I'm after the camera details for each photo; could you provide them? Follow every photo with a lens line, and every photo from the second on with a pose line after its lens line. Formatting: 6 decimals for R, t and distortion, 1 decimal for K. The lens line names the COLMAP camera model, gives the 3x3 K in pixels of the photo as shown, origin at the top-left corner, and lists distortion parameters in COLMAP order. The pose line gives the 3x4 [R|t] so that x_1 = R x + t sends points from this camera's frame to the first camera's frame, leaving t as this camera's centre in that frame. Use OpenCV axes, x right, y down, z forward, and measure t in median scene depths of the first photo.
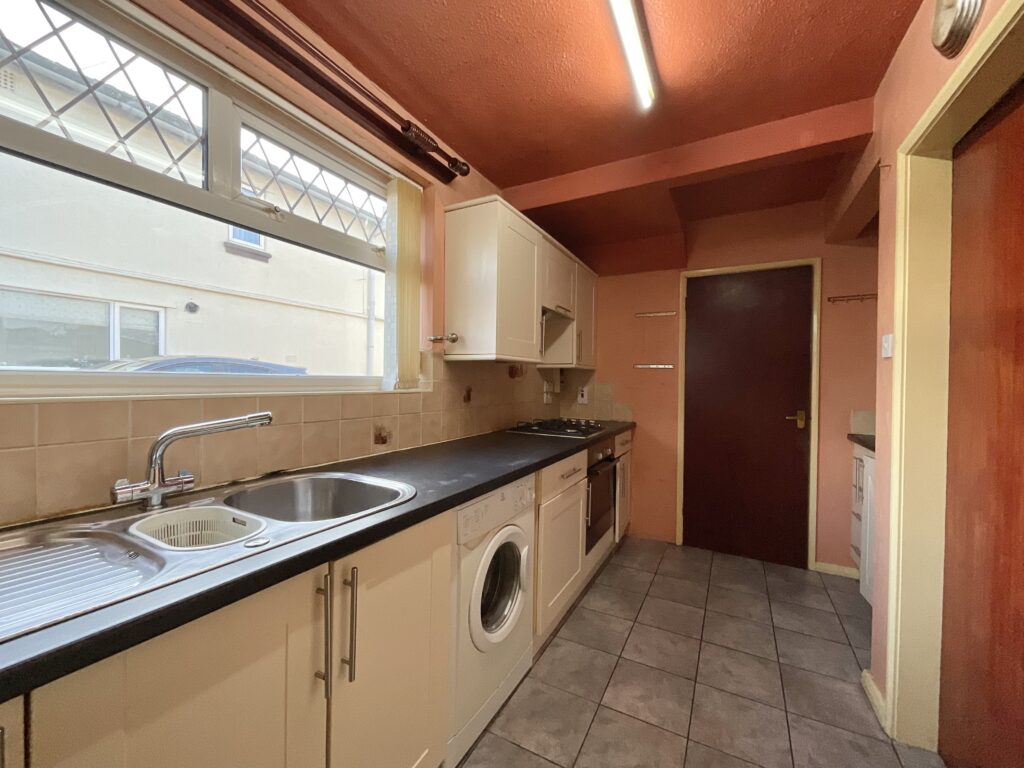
lens RADIAL K [[413.9, 0, 512.0], [0, 413.9, 384.0], [0, 0, 1]] dist [-0.002296, -0.000236]
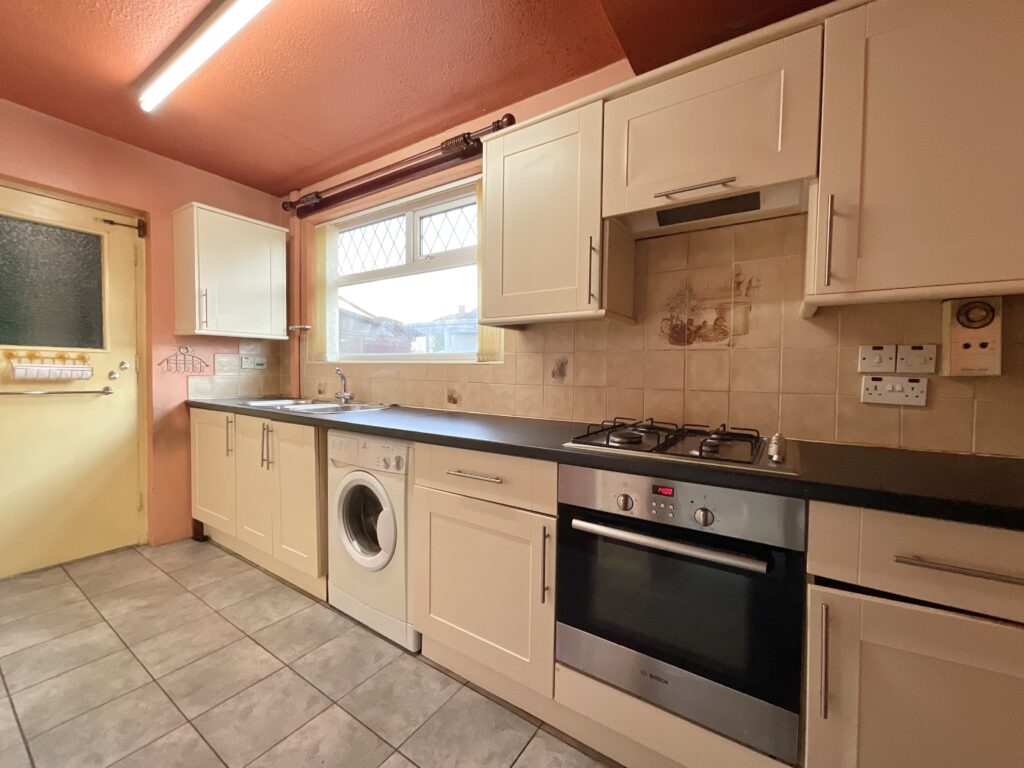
lens RADIAL K [[413.9, 0, 512.0], [0, 413.9, 384.0], [0, 0, 1]] dist [-0.002296, -0.000236]
pose [[-0.094033, 0.017231, -0.995420, 0.940211], [-0.023205, 0.999541, 0.019495, 0.054893], [0.995299, 0.024932, -0.093590, 1.293406]]
